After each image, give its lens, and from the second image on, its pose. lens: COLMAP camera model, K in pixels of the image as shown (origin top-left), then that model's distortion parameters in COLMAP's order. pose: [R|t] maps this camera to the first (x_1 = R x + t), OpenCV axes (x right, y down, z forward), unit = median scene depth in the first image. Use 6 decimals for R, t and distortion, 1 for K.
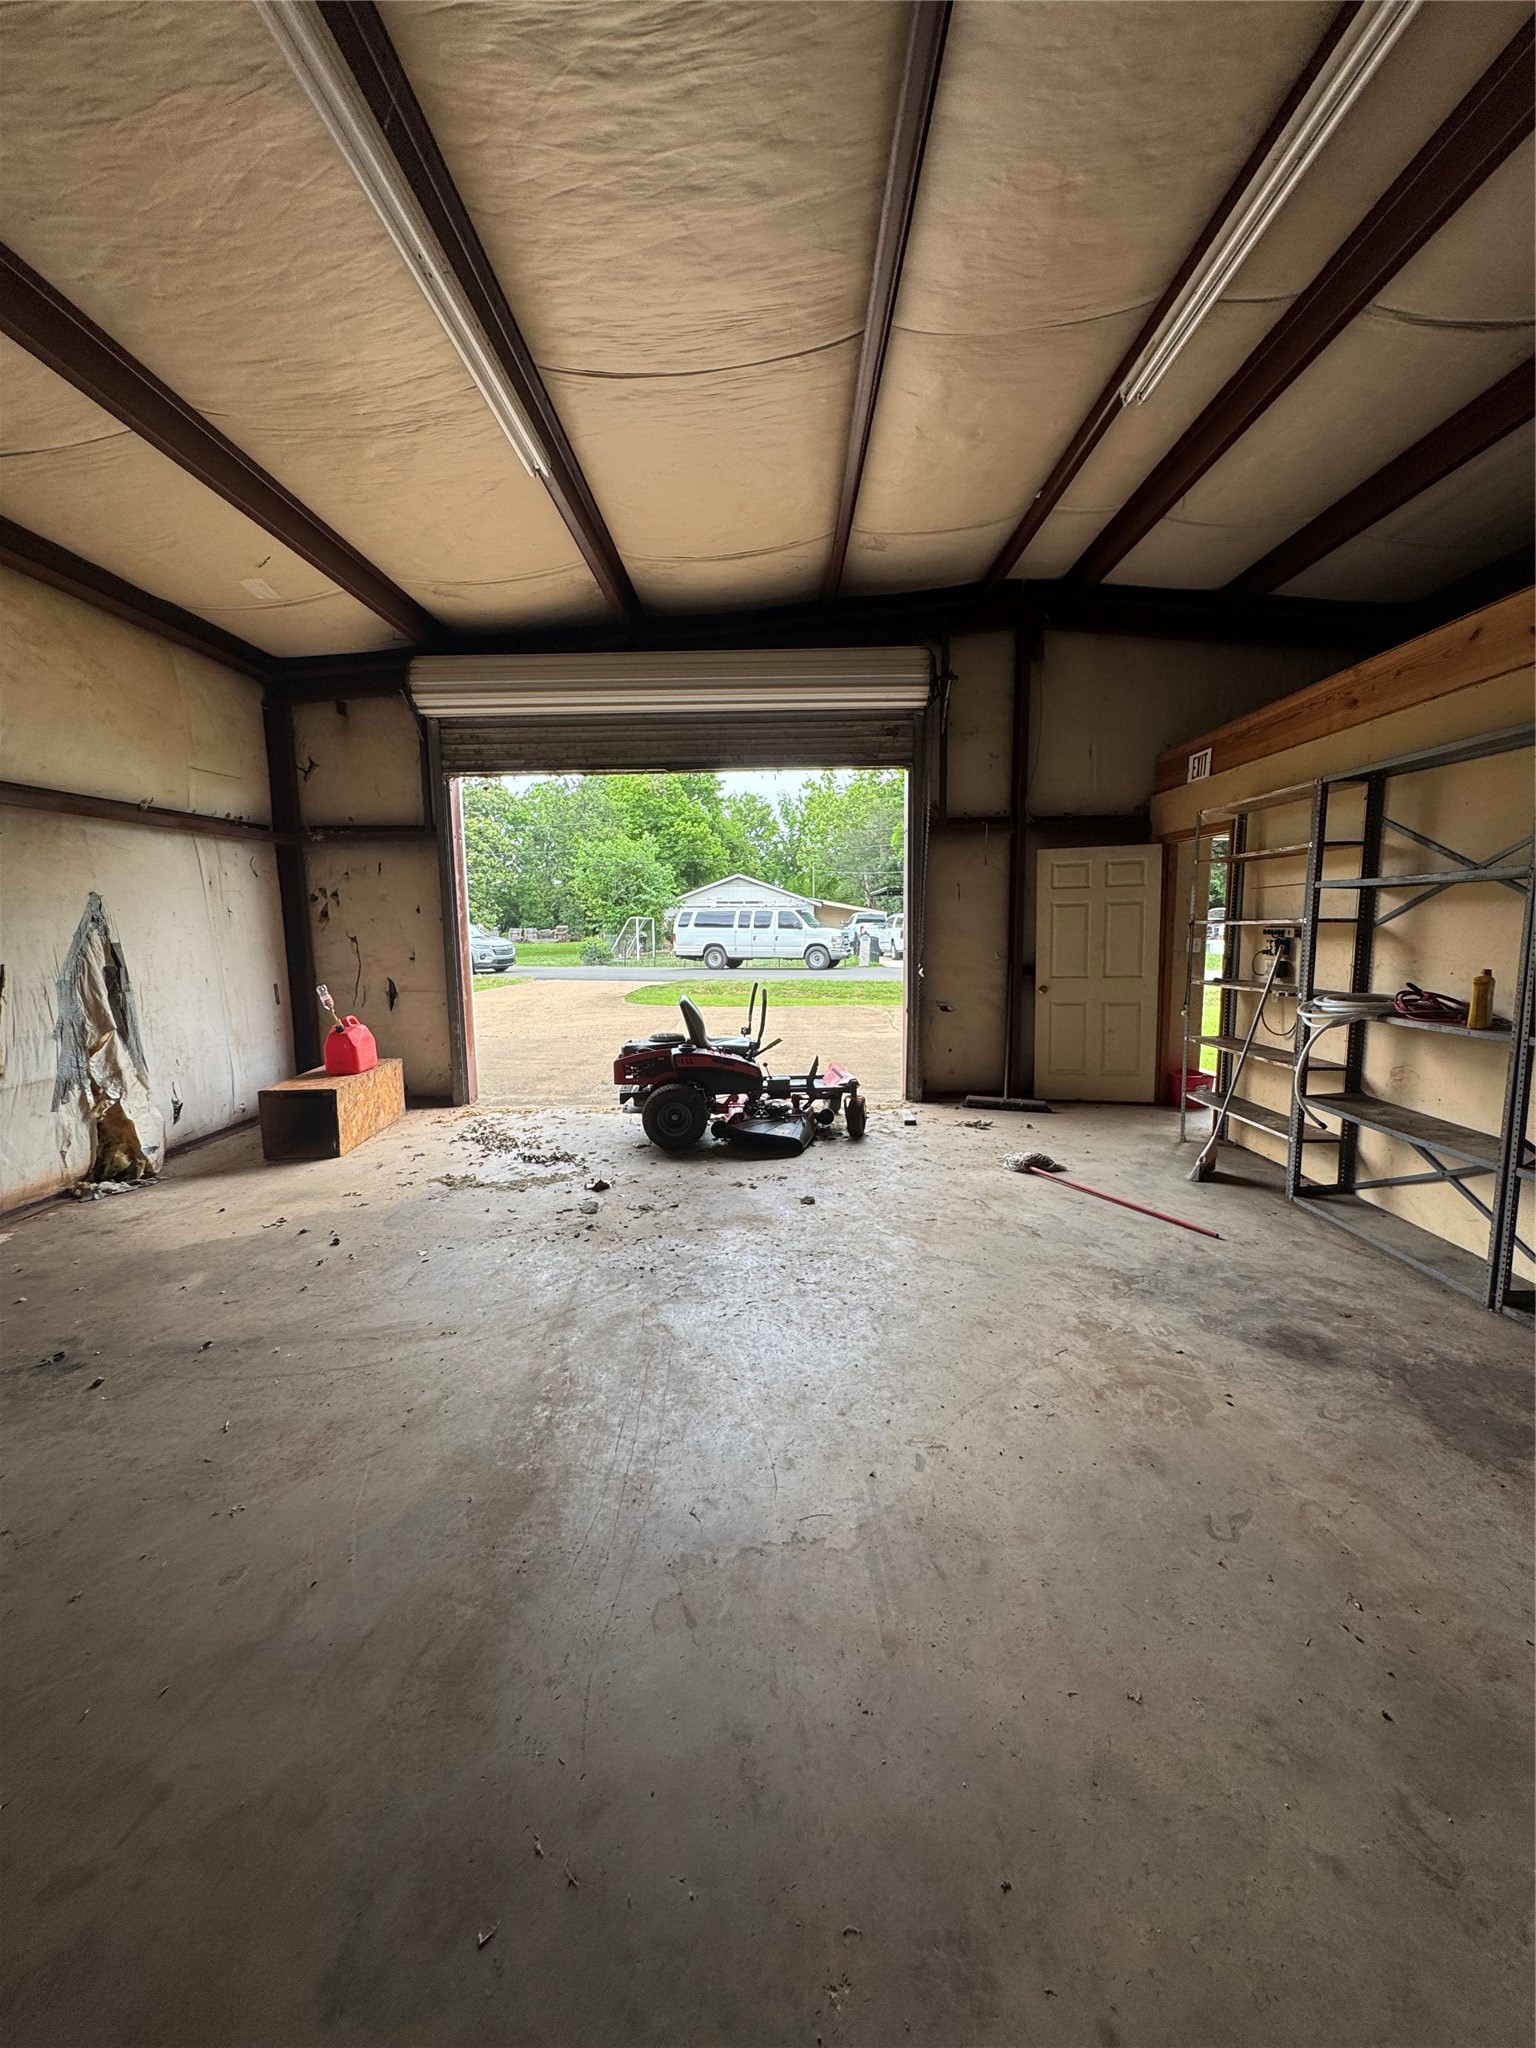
lens RADIAL K [[814.1, 0, 768.0], [0, 814.1, 1024.0], [0, 0, 1]] dist [-0.004212, 0.000688]
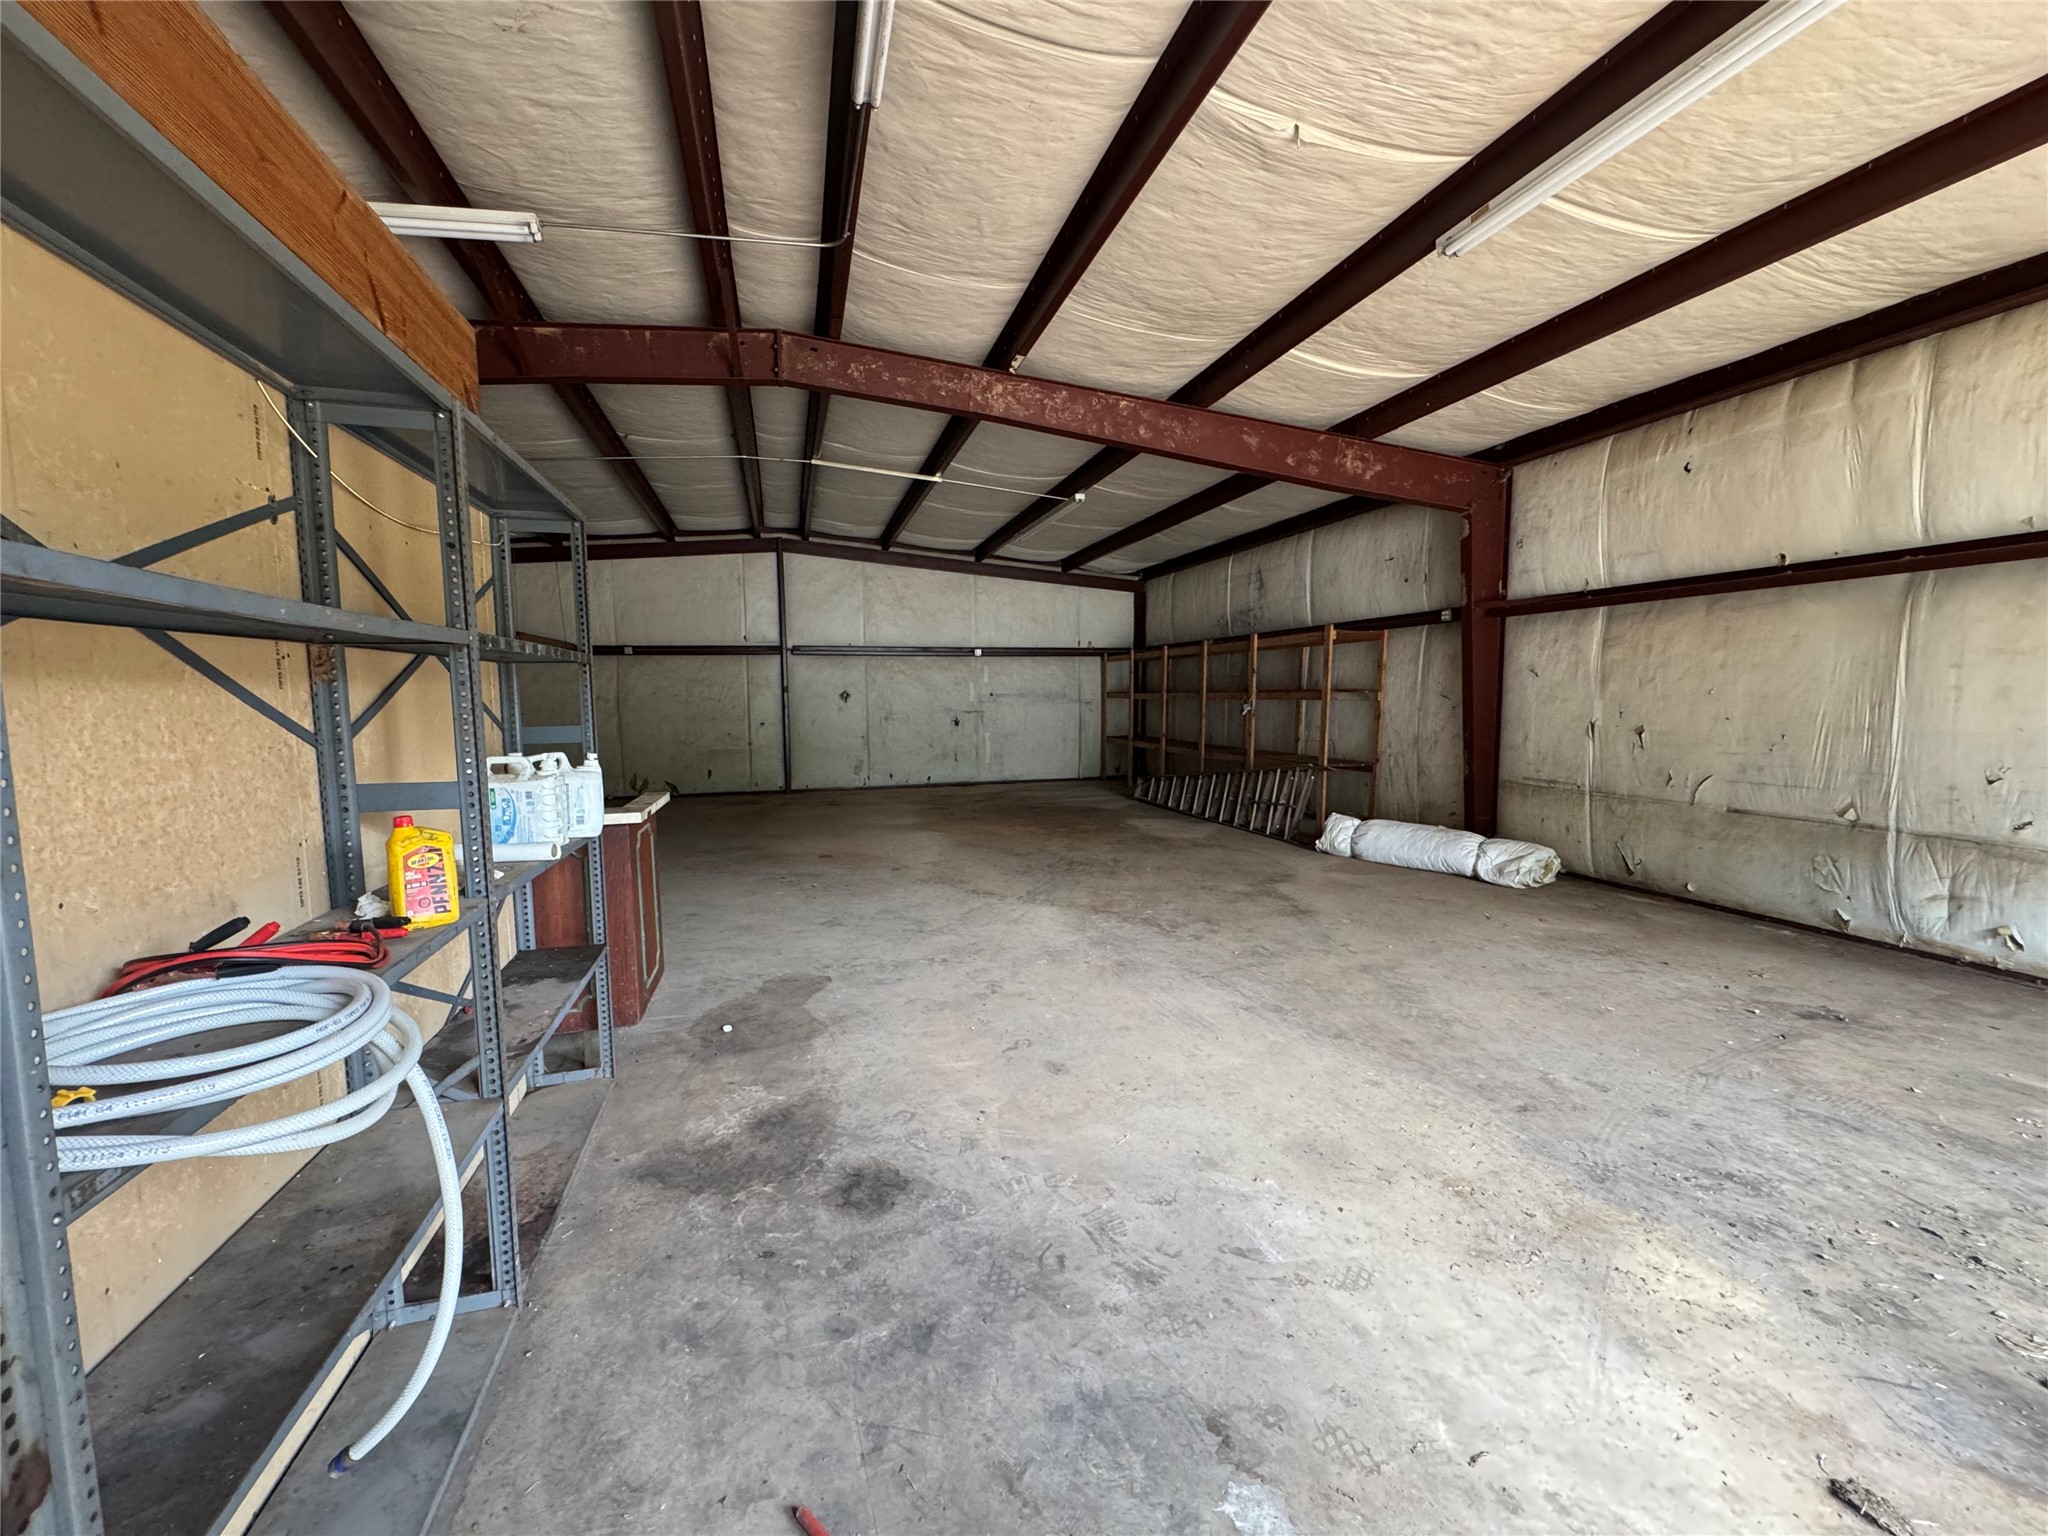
lens RADIAL K [[814.1, 0, 1025.4], [0, 814.1, 767.1], [0, 0, 1]] dist [-0.004212, 0.000688]
pose [[-0.955016, 0.046216, -0.292930, 0.517535], [-0.017904, 0.976994, 0.212513, -0.165799], [0.296012, 0.208198, -0.932218, 1.250027]]
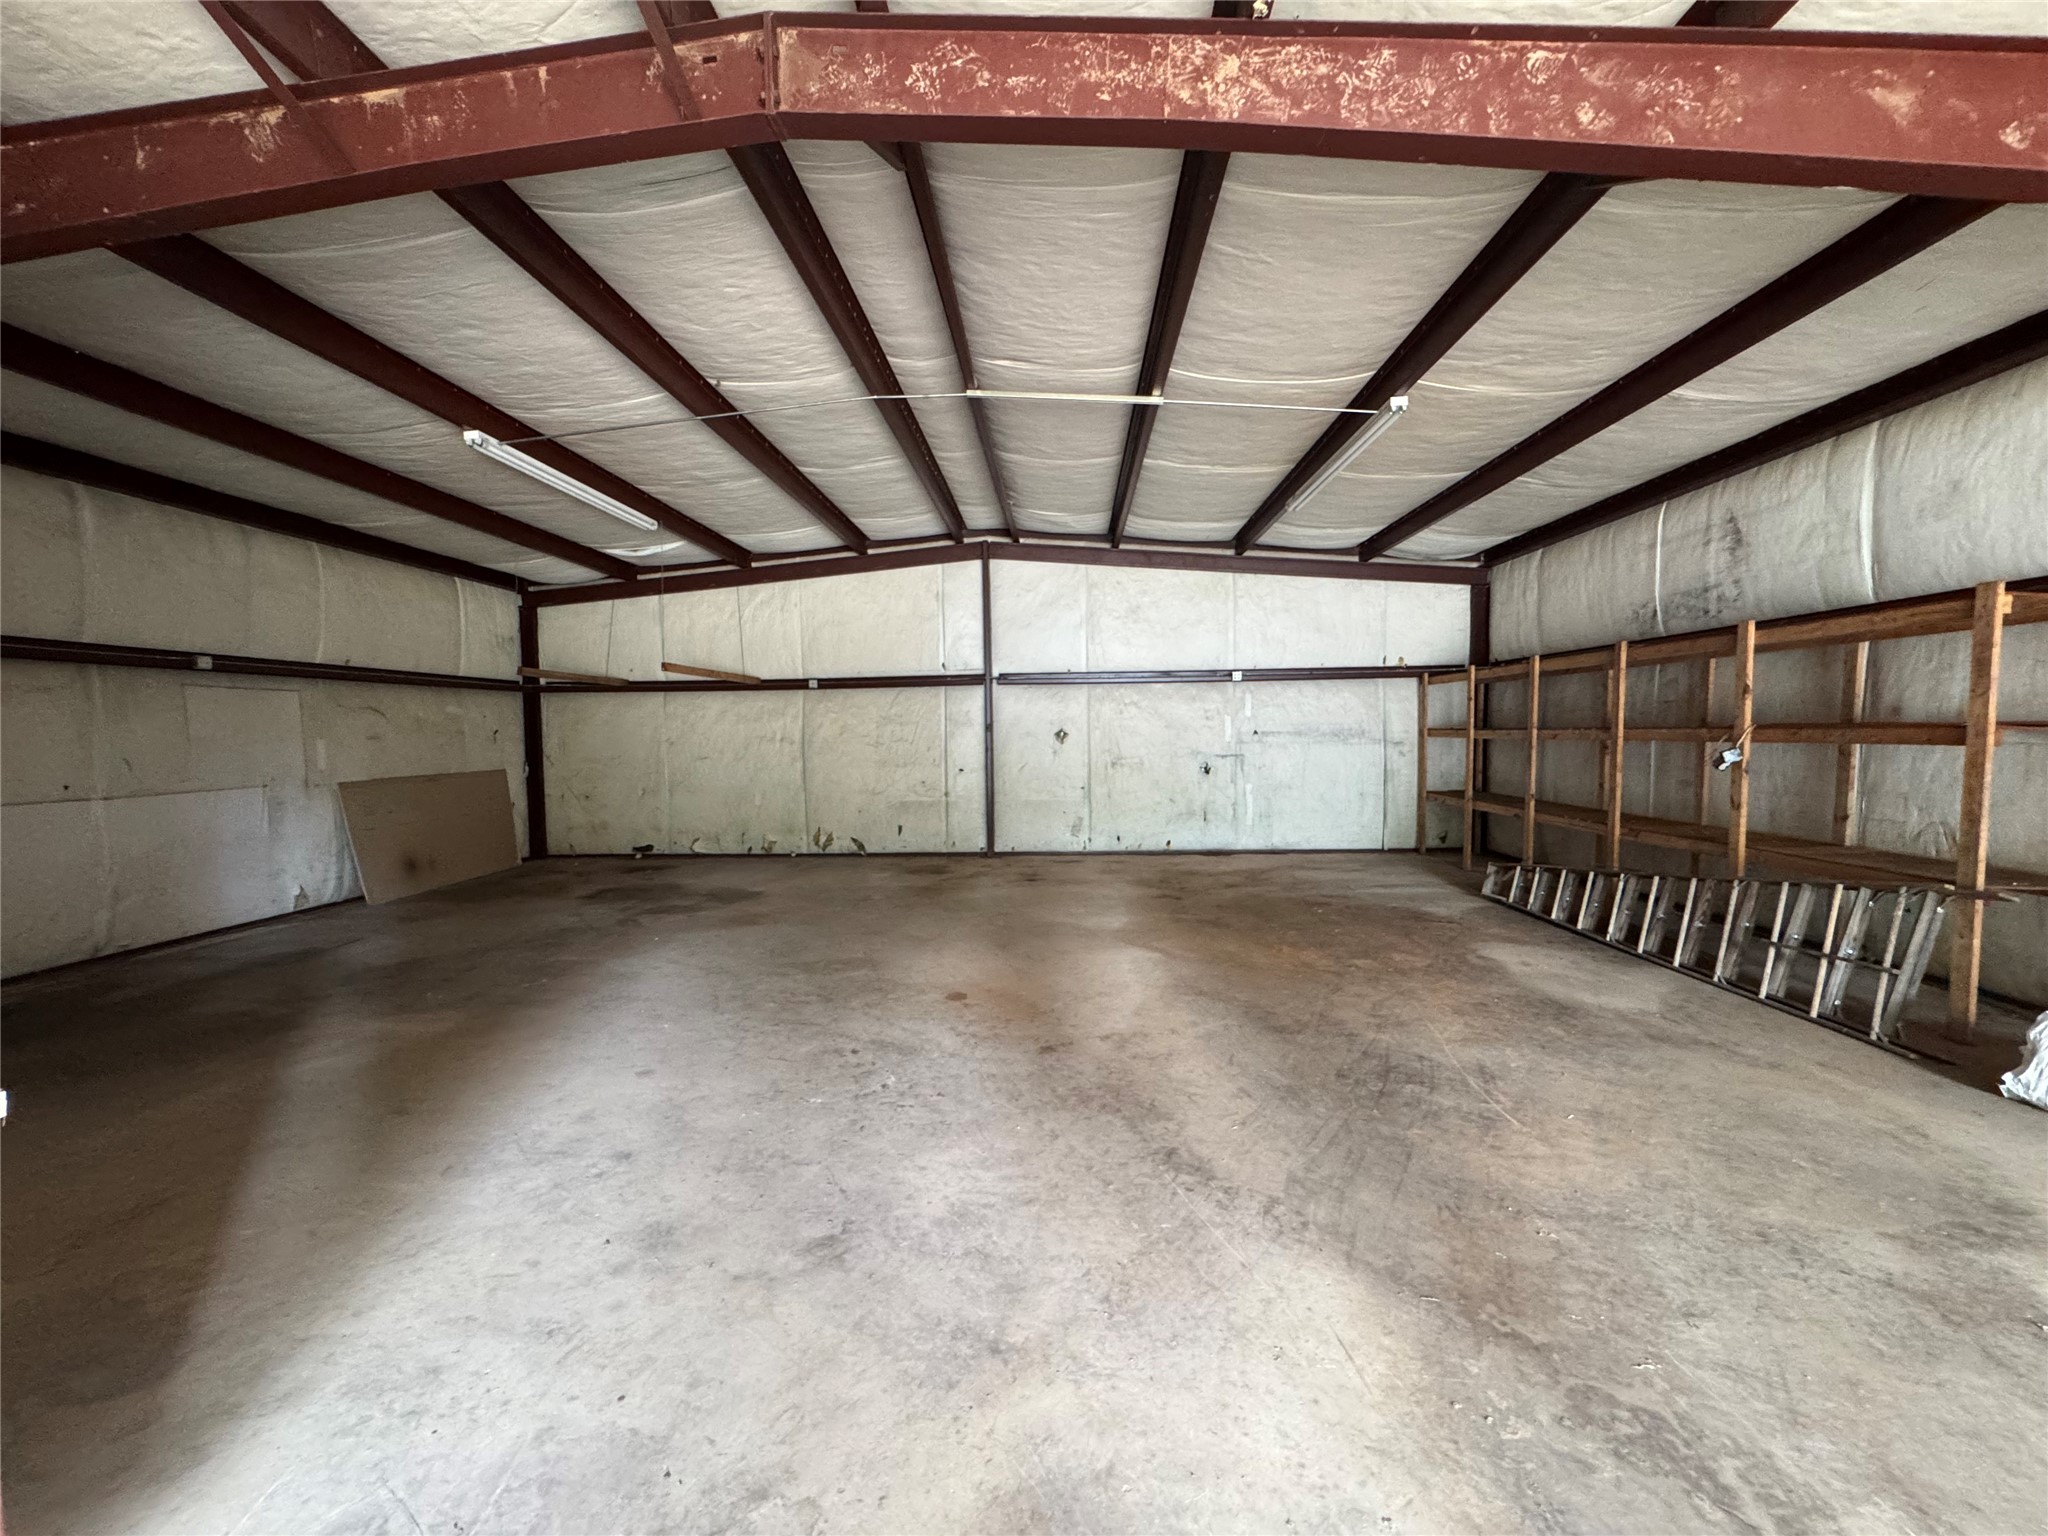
lens RADIAL K [[814.1, 0, 1025.4], [0, 814.1, 767.1], [0, 0, 1]] dist [-0.004212, 0.000688]
pose [[-0.999005, 0.024605, 0.037200, 0.264264], [0.030541, 0.985224, 0.168528, -0.077306], [-0.032503, 0.169496, -0.984995, 0.497078]]
